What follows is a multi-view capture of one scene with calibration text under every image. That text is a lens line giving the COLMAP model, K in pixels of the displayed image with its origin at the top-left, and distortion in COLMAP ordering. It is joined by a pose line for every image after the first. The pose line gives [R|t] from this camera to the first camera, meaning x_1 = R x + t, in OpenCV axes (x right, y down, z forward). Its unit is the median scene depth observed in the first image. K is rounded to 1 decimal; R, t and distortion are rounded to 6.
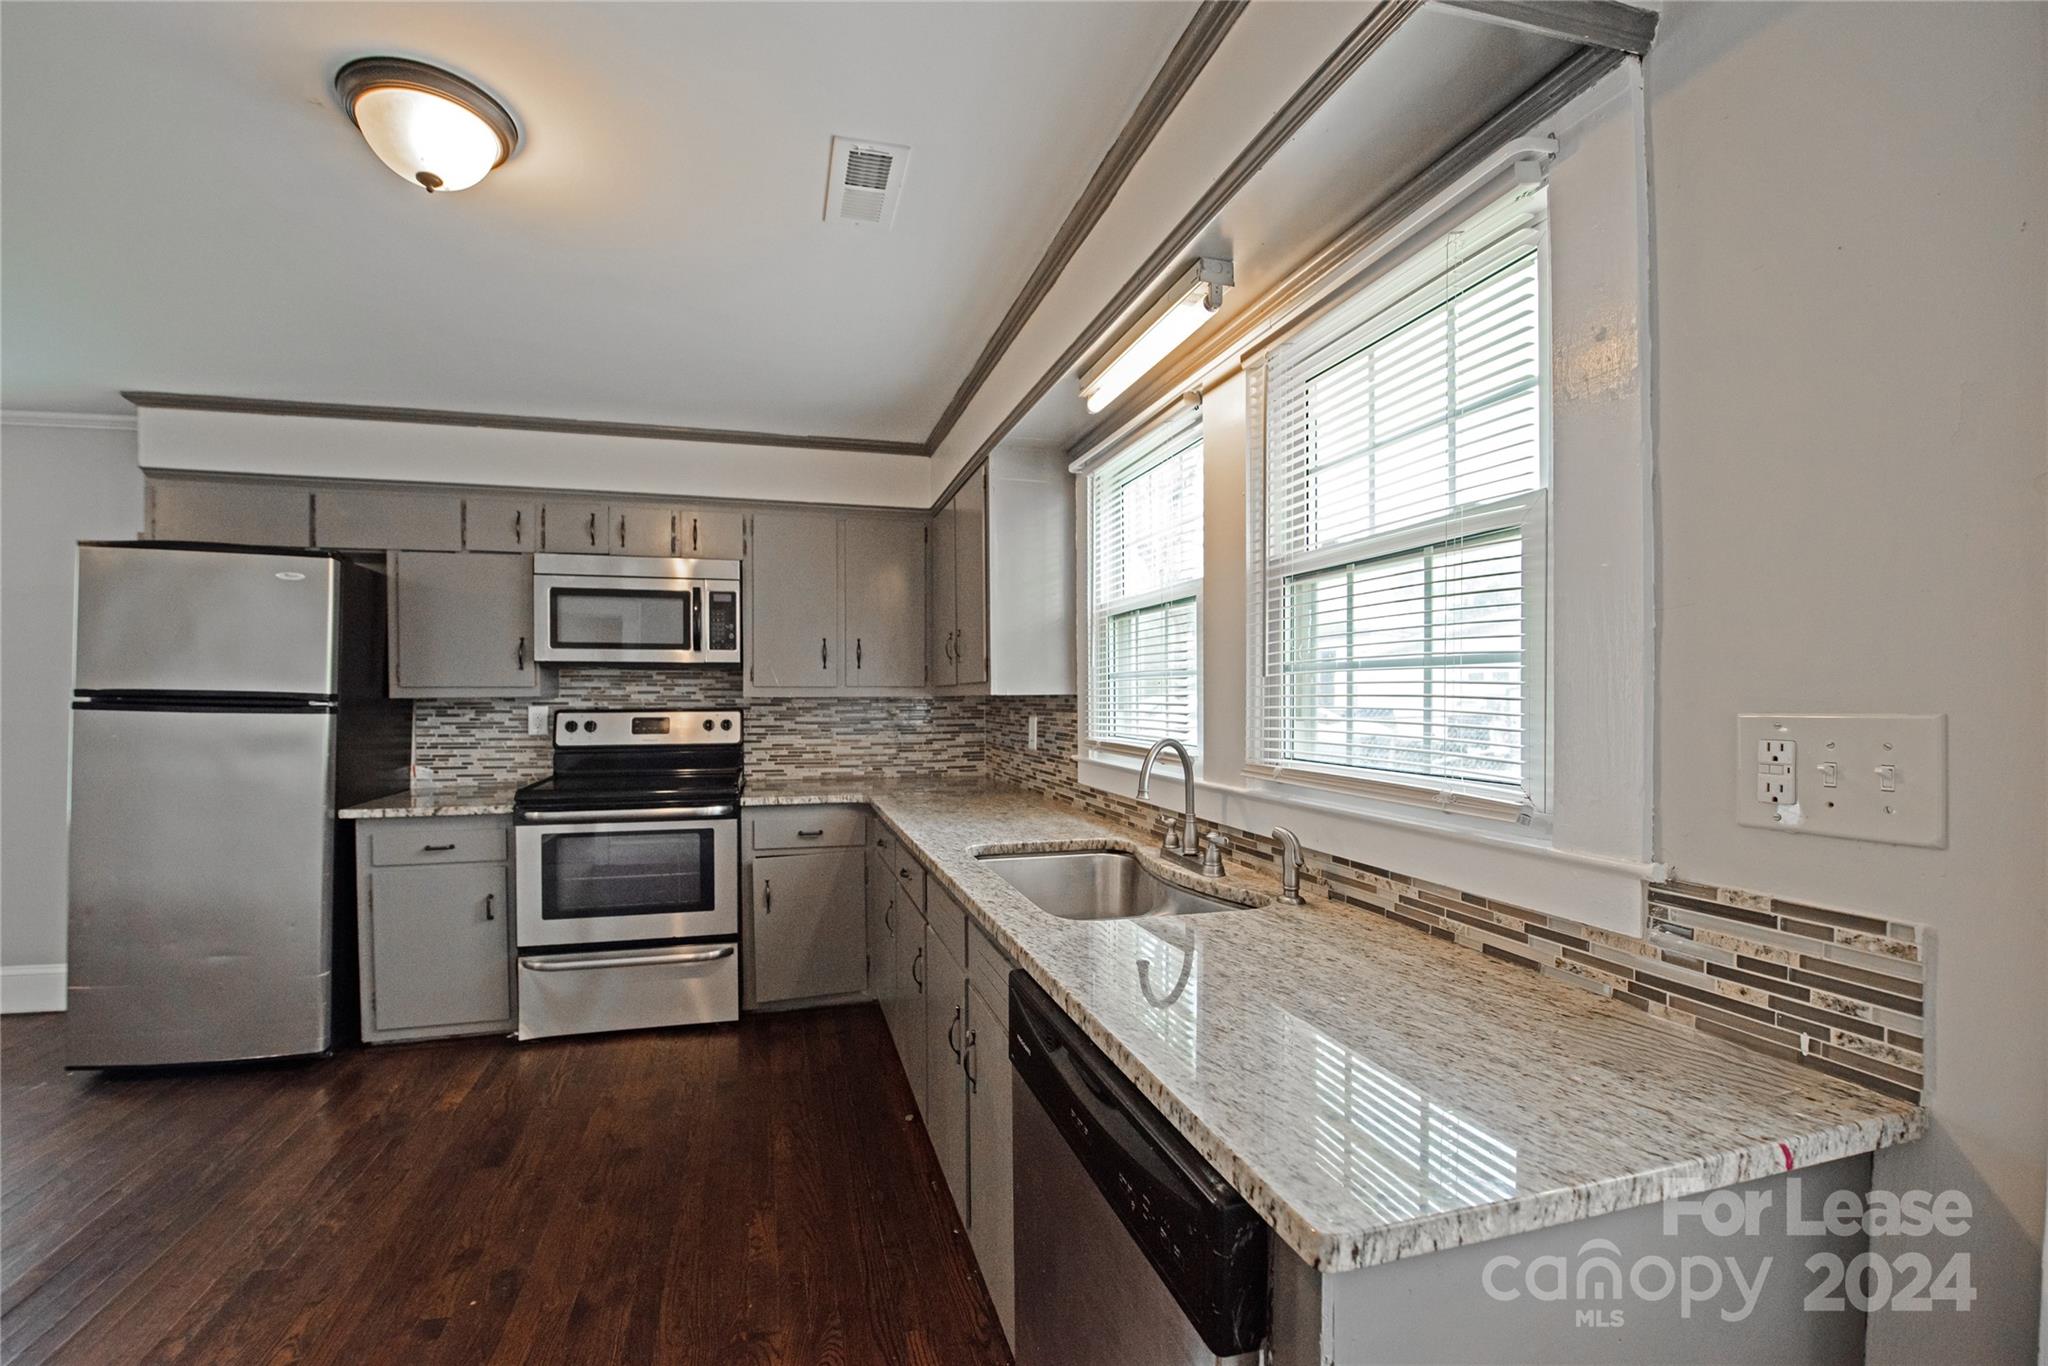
lens RADIAL K [[837.8, 0, 994.1], [0, 837.8, 707.1], [0, 0, 1]] dist [-0.025103, -0.000252]
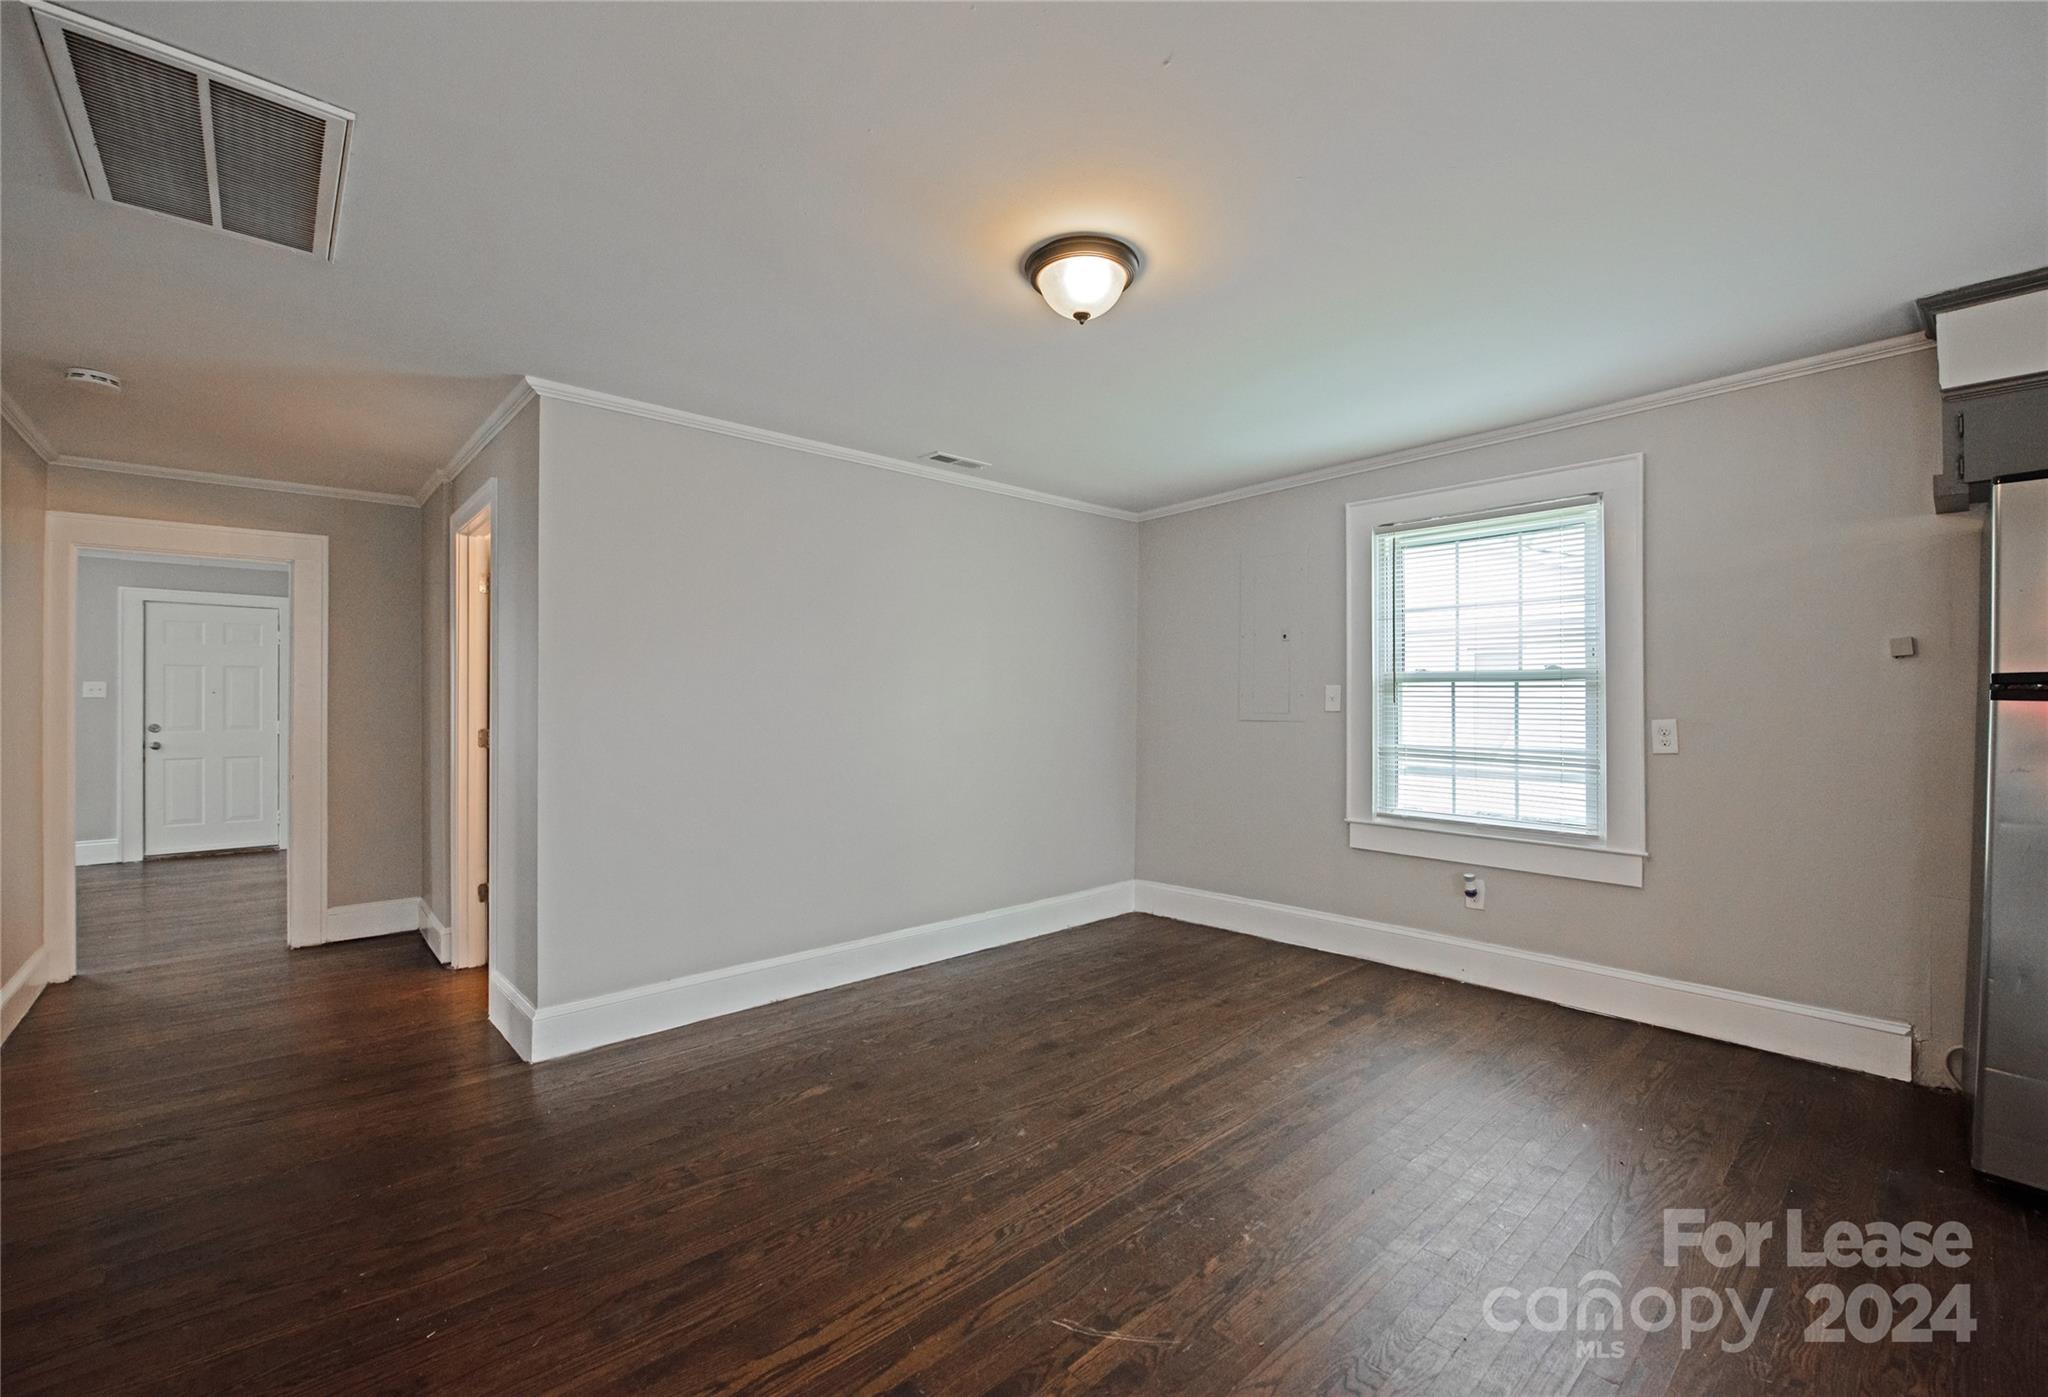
lens RADIAL K [[862.6, 0, 1036.4], [0, 862.6, 701.1], [0, 0, 1]] dist [-0.019995, -0.000605]
pose [[0.463652, -0.009787, -0.885963, -0.739996], [-0.003840, 0.999907, -0.013055, 0.015010], [0.886009, 0.009455, 0.463572, -0.134619]]
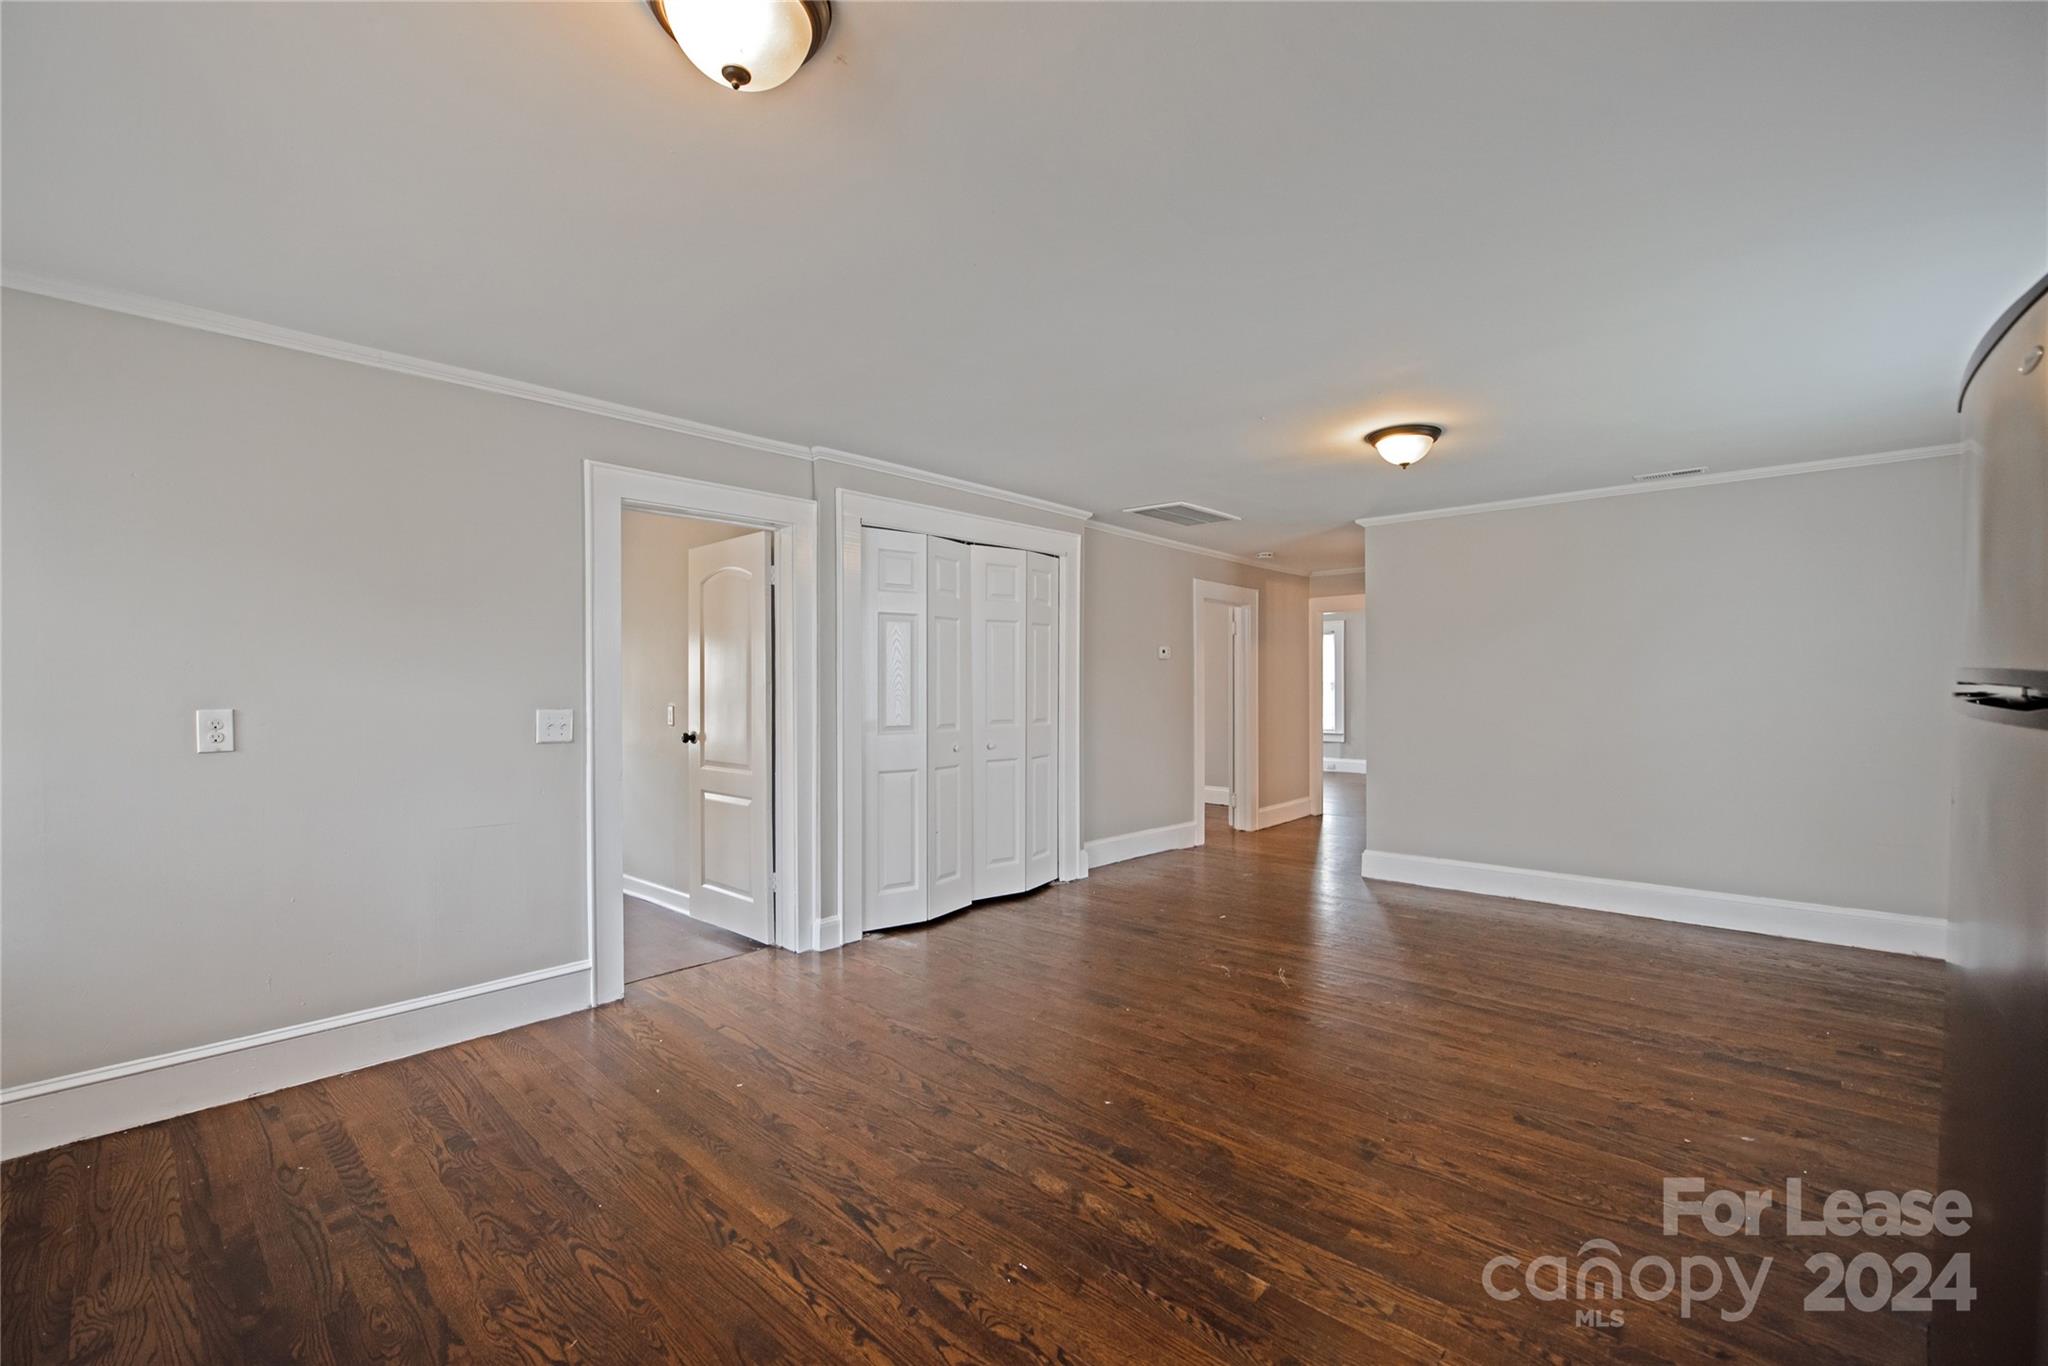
lens RADIAL K [[830.3, 0, 1027.2], [0, 830.3, 690.8], [0, 0, 1]] dist [-0.019514, -0.000693]
pose [[-0.838816, 0.000443, -0.544415, -0.246015], [-0.007495, 0.999895, 0.012362, -0.012314], [0.544364, 0.014450, -0.838725, 0.961827]]
